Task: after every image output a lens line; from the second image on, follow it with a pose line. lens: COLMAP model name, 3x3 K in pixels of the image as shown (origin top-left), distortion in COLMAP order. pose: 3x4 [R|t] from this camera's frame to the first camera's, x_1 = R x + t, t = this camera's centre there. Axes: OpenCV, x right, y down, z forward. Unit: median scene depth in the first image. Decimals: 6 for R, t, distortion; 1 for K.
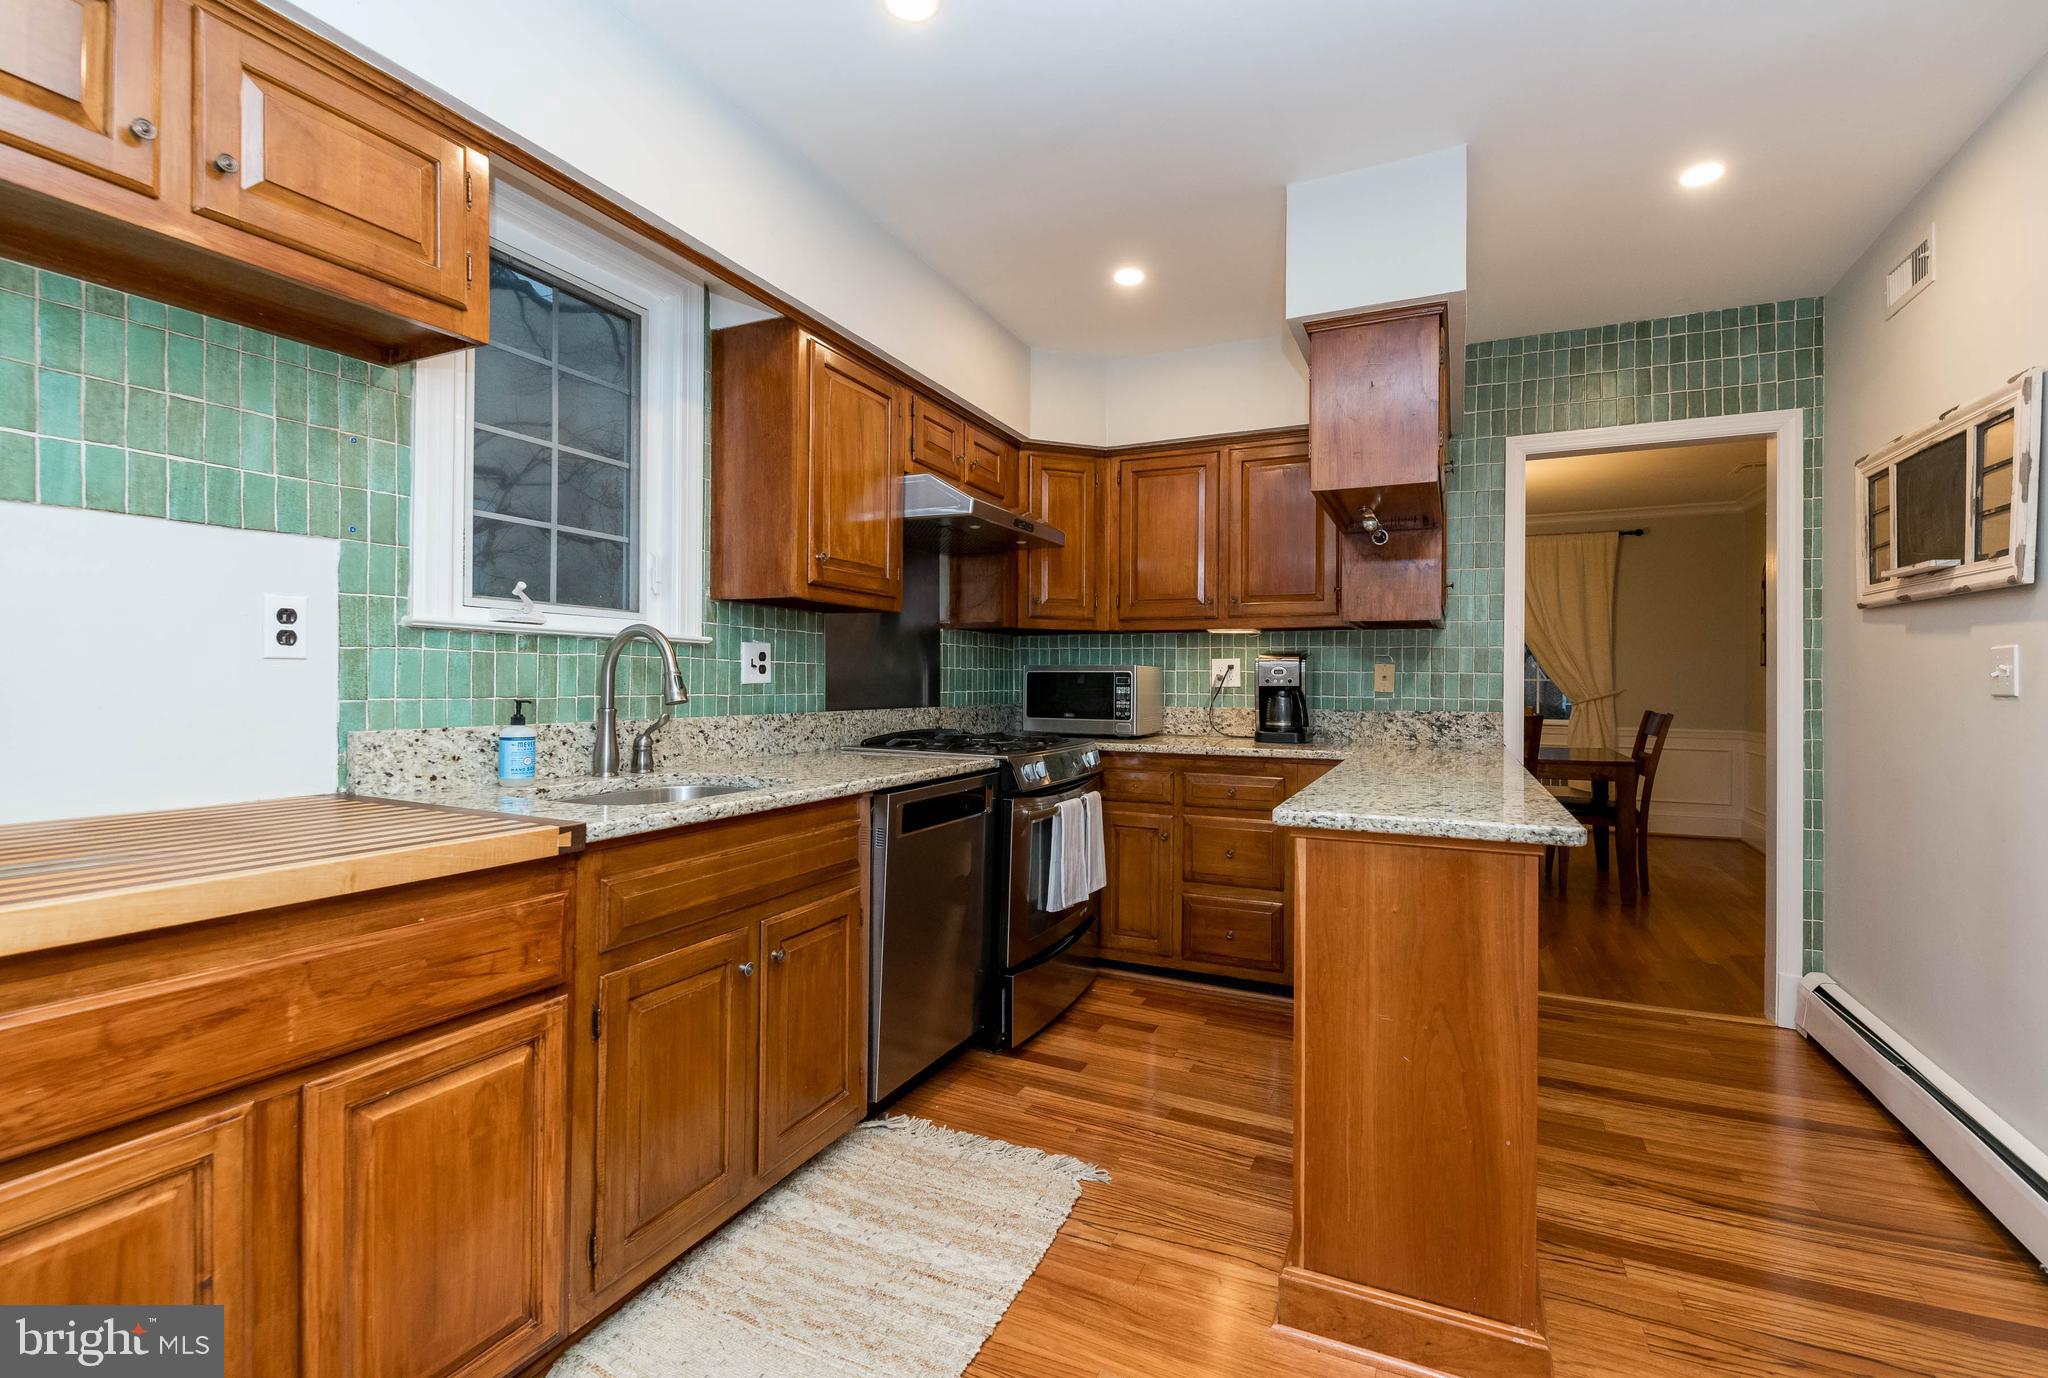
lens RADIAL K [[906.9, 0, 1020.7], [0, 906.9, 677.8], [0, 0, 1]] dist [0.001077, -0.008258]
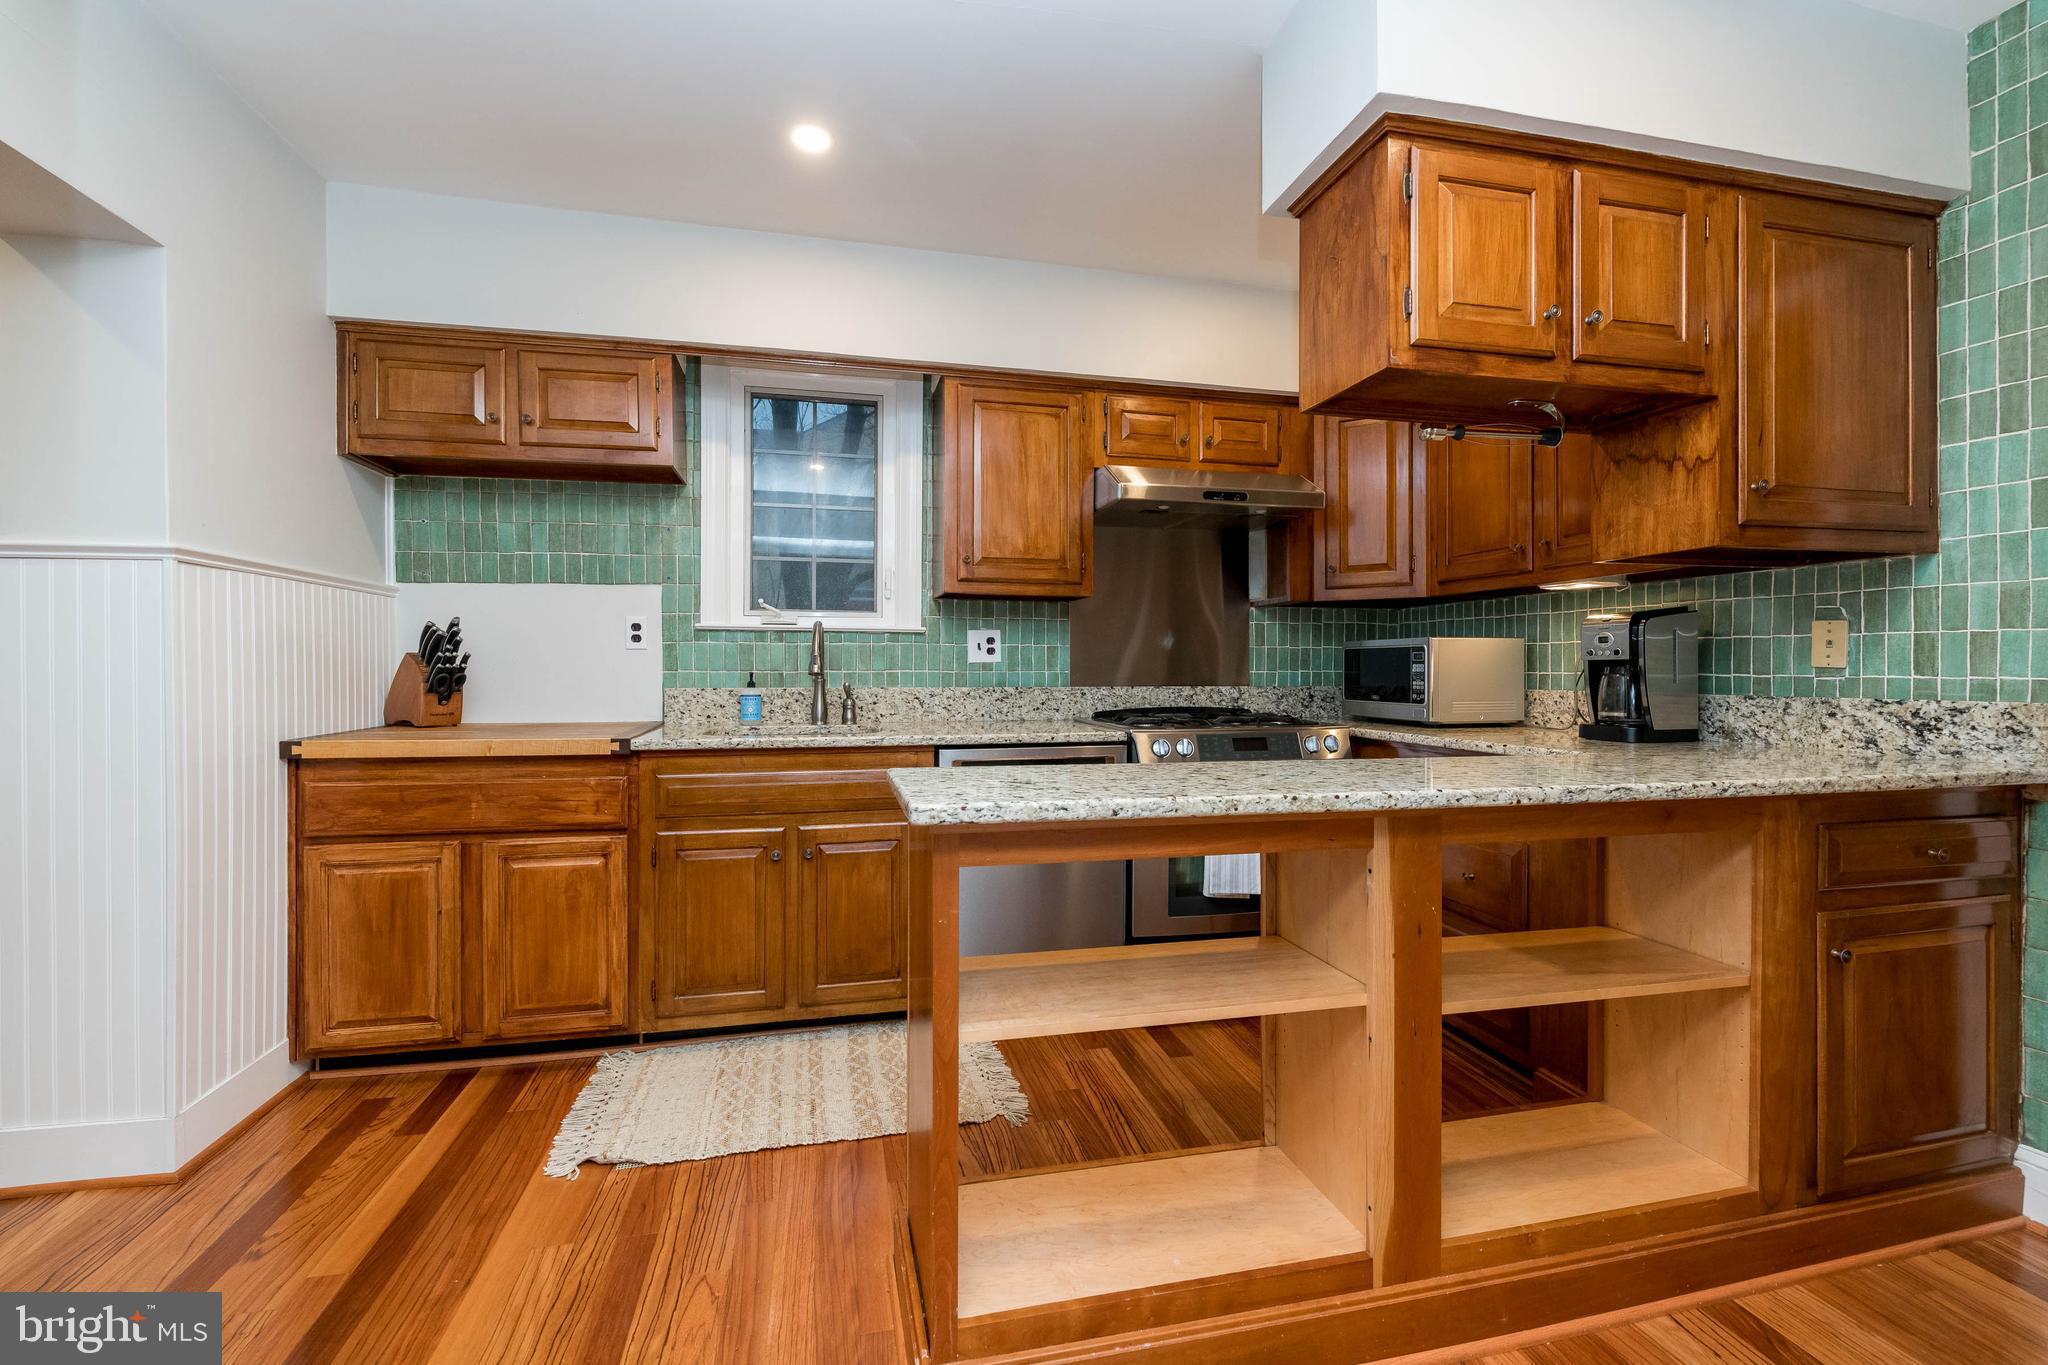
lens RADIAL K [[886.1, 0, 1017.9], [0, 886.1, 668.4], [0, 0, 1]] dist [-0.000441, -0.000080]
pose [[0.618582, -0.007443, -0.785685, 0.770306], [0.007482, 0.999966, -0.003582, 0.021175], [0.785685, -0.003663, 0.618616, 0.308073]]
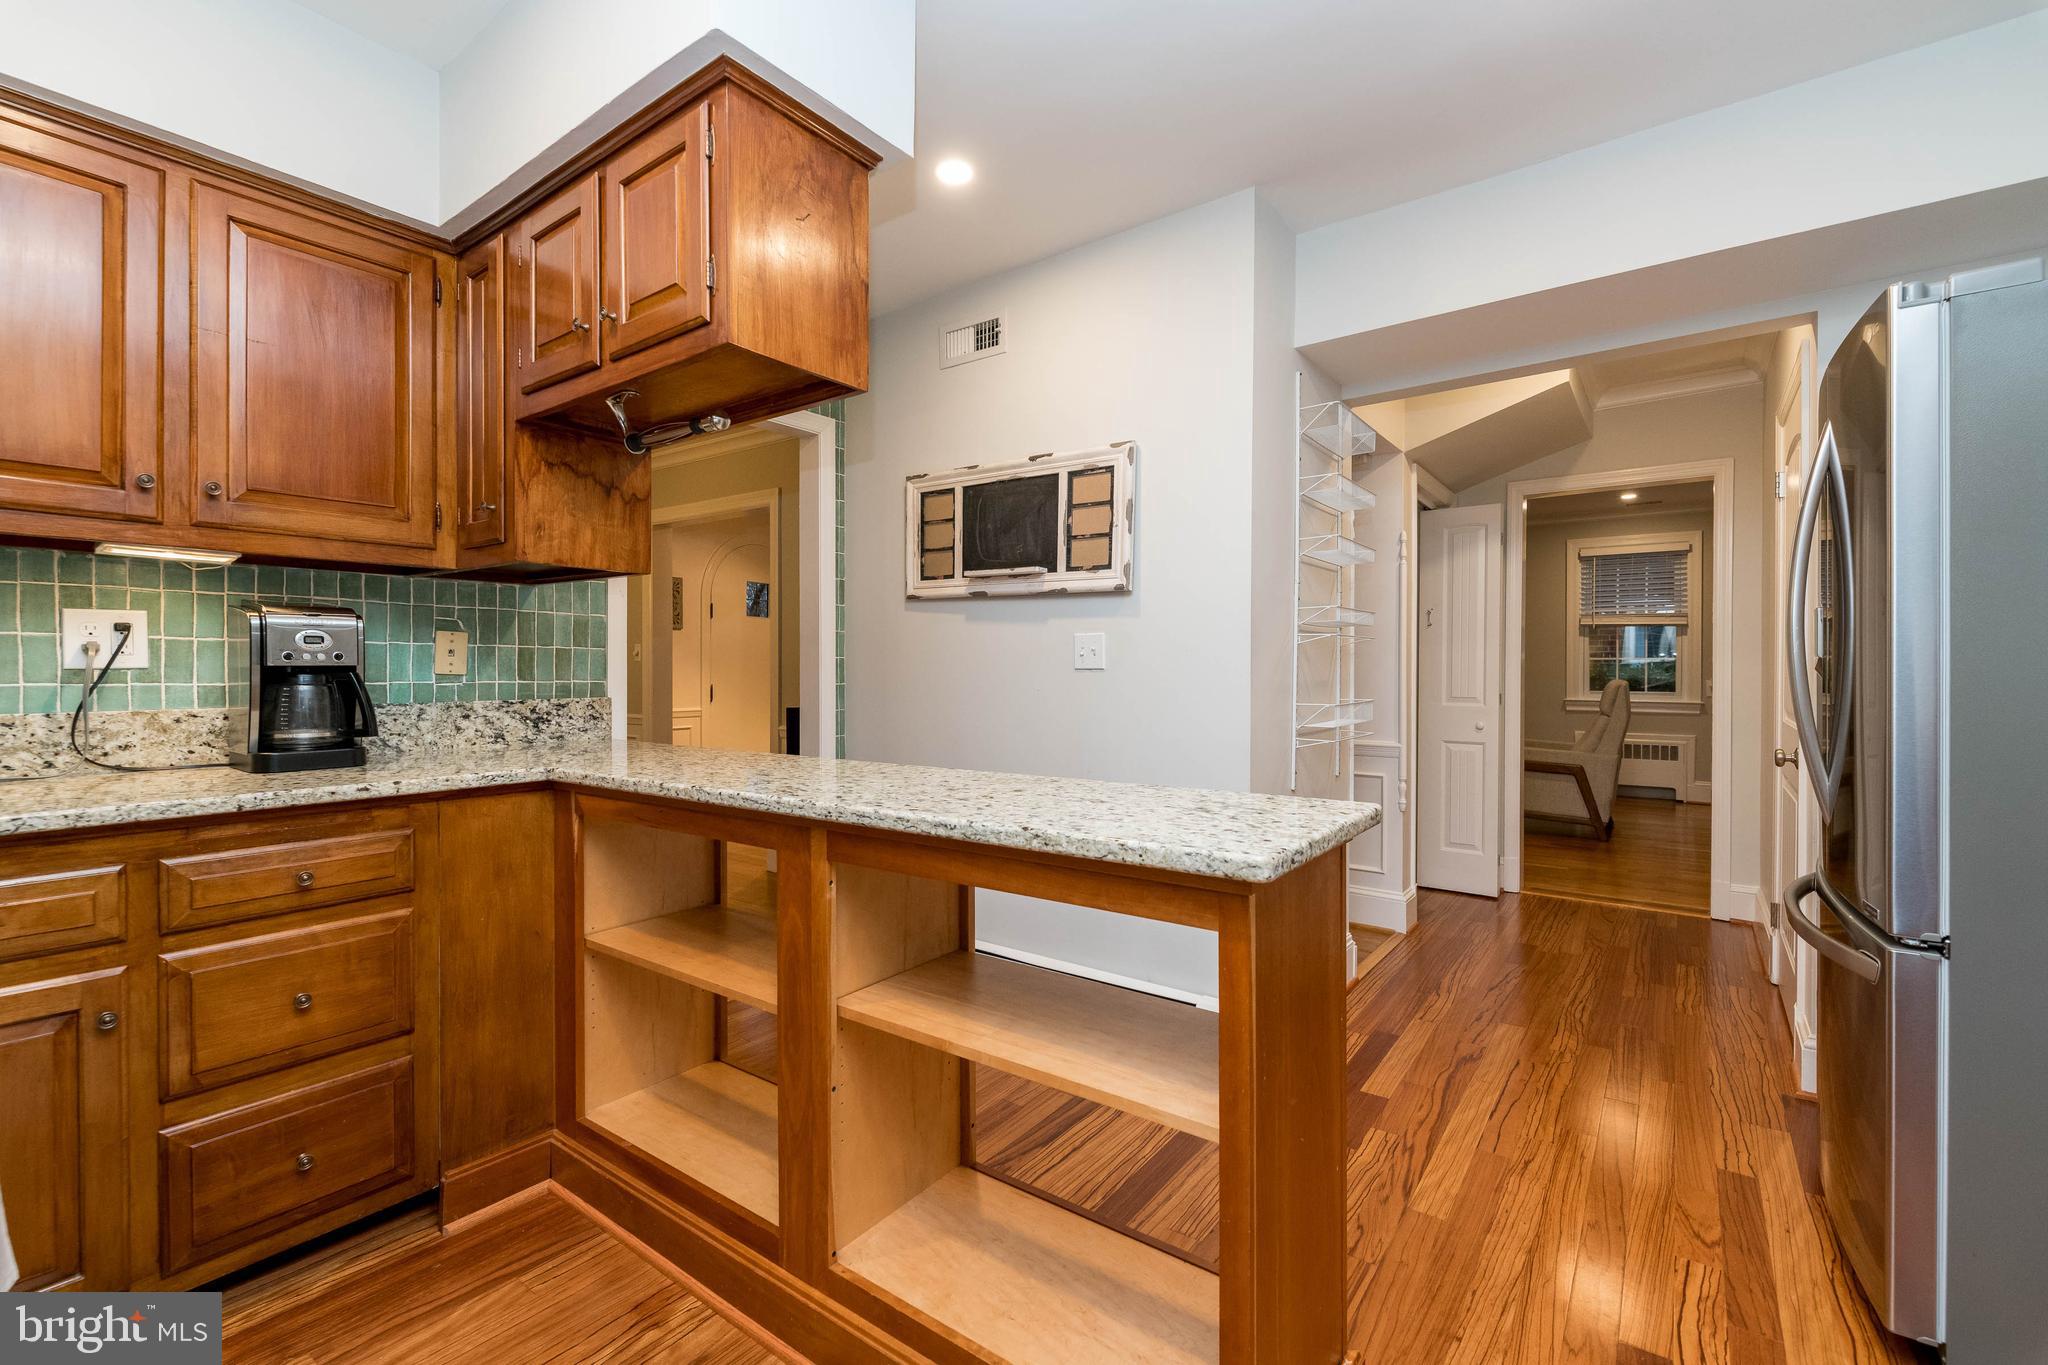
lens RADIAL K [[886.1, 0, 1017.9], [0, 886.1, 668.4], [0, 0, 1]] dist [-0.000441, -0.000080]
pose [[0.189260, -0.007976, 0.981895, -0.226157], [-0.005825, 0.999940, 0.009245, 0.004688], [-0.981910, -0.007470, 0.189202, 0.685368]]
